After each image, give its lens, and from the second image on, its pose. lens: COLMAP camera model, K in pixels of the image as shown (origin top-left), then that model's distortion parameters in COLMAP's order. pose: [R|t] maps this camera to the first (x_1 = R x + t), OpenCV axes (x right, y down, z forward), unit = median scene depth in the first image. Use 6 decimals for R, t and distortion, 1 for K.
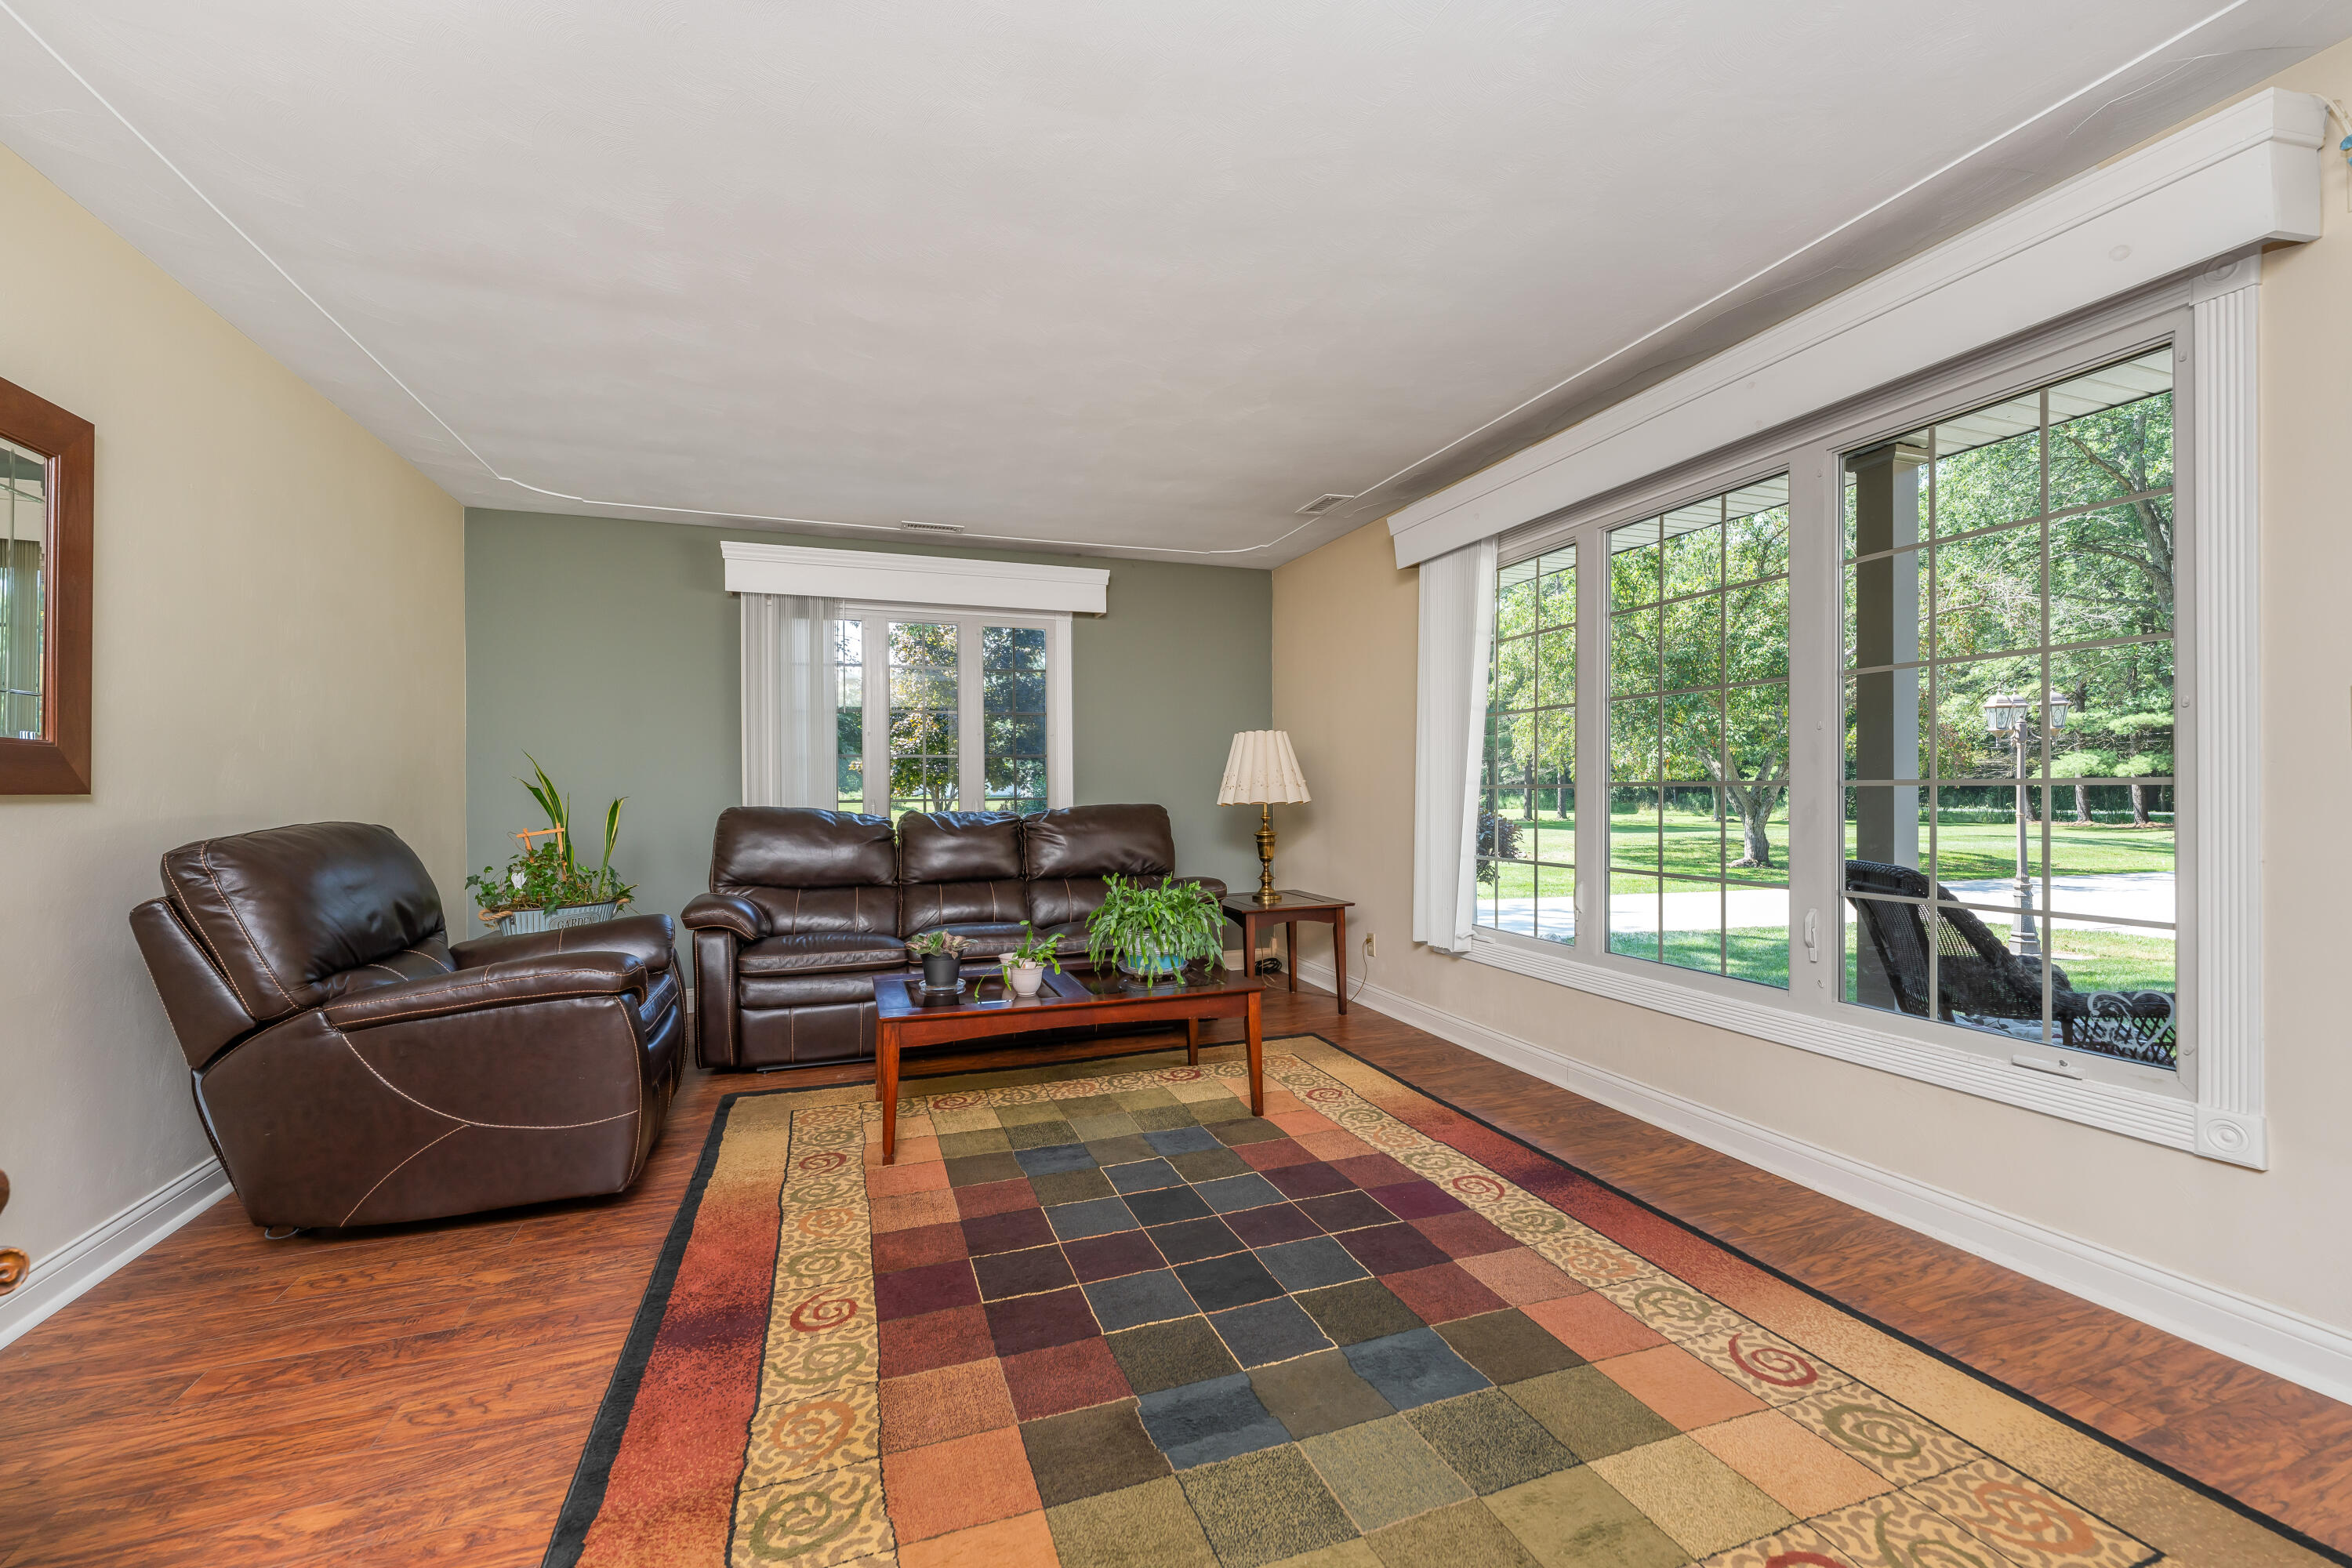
lens RADIAL K [[950.6, 0, 1183.8], [0, 950.6, 770.1], [0, 0, 1]] dist [0.000511, -0.000015]
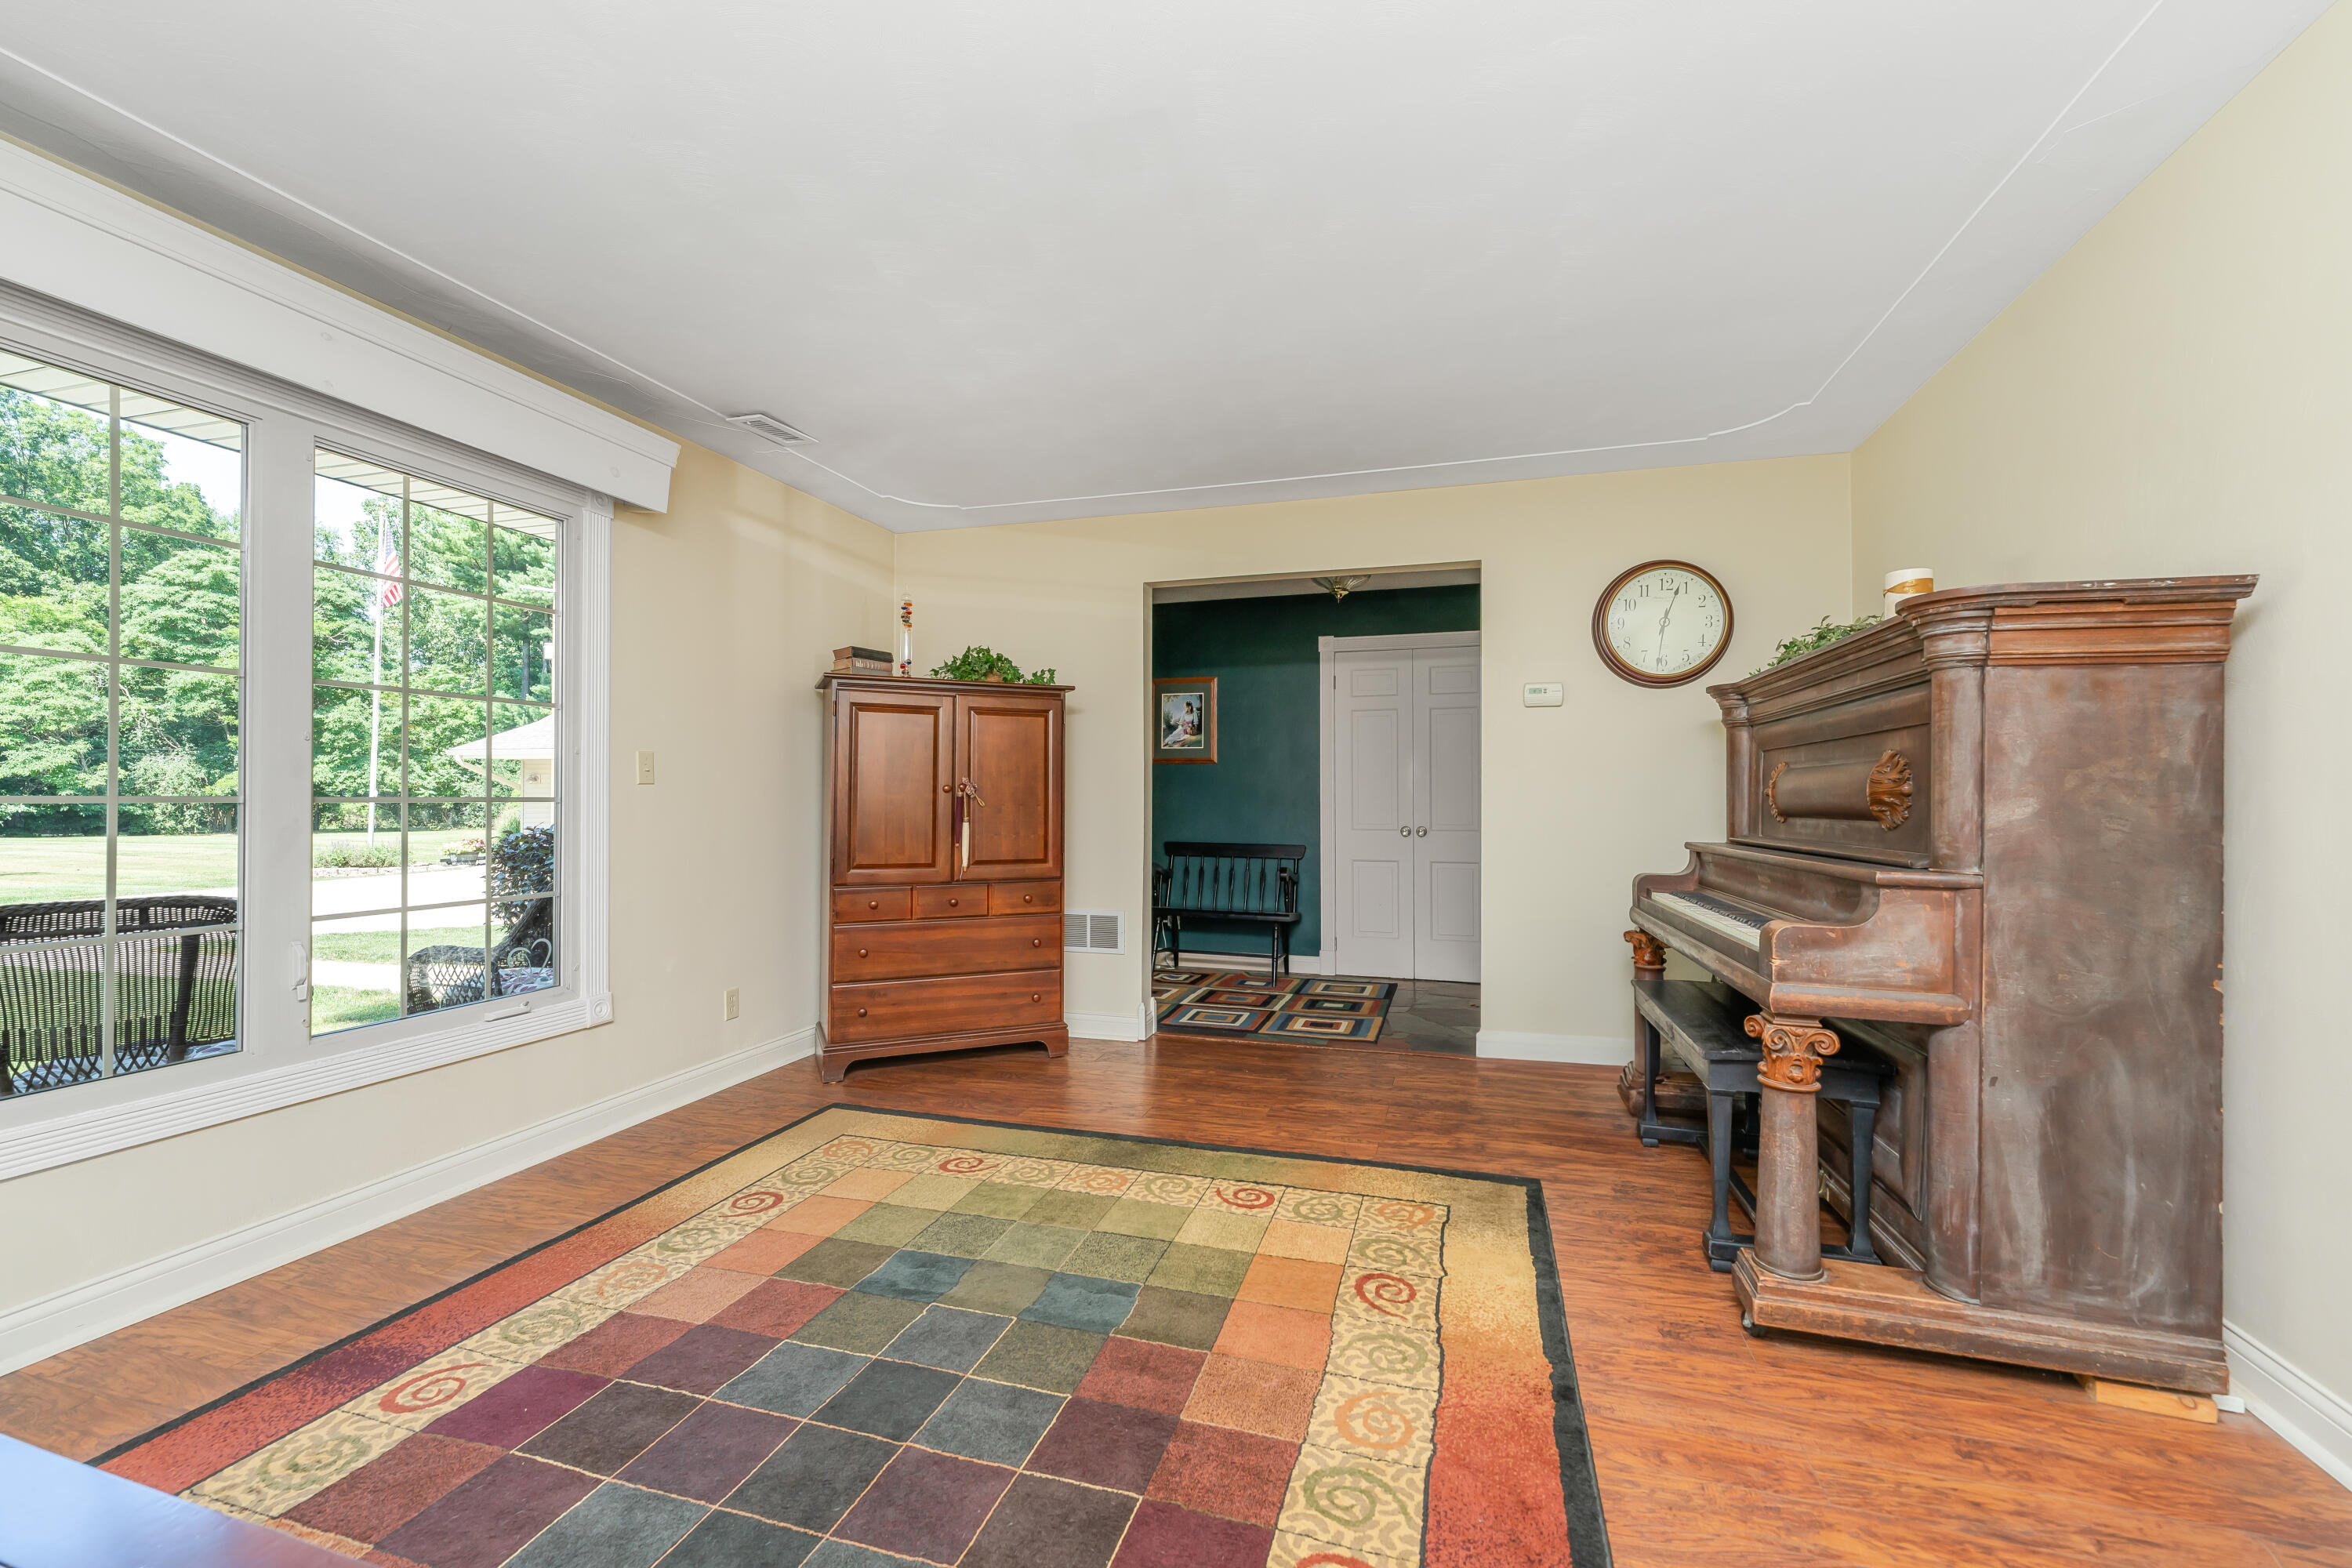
lens RADIAL K [[954.4, 0, 1173.8], [0, 954.4, 809.8], [0, 0, 1]] dist [0.000043, -0.000004]
pose [[-0.793904, -0.001491, 0.608042, -0.701342], [-0.008341, 0.999930, -0.008439, 0.032425], [-0.607987, -0.011772, -0.793860, 1.626567]]
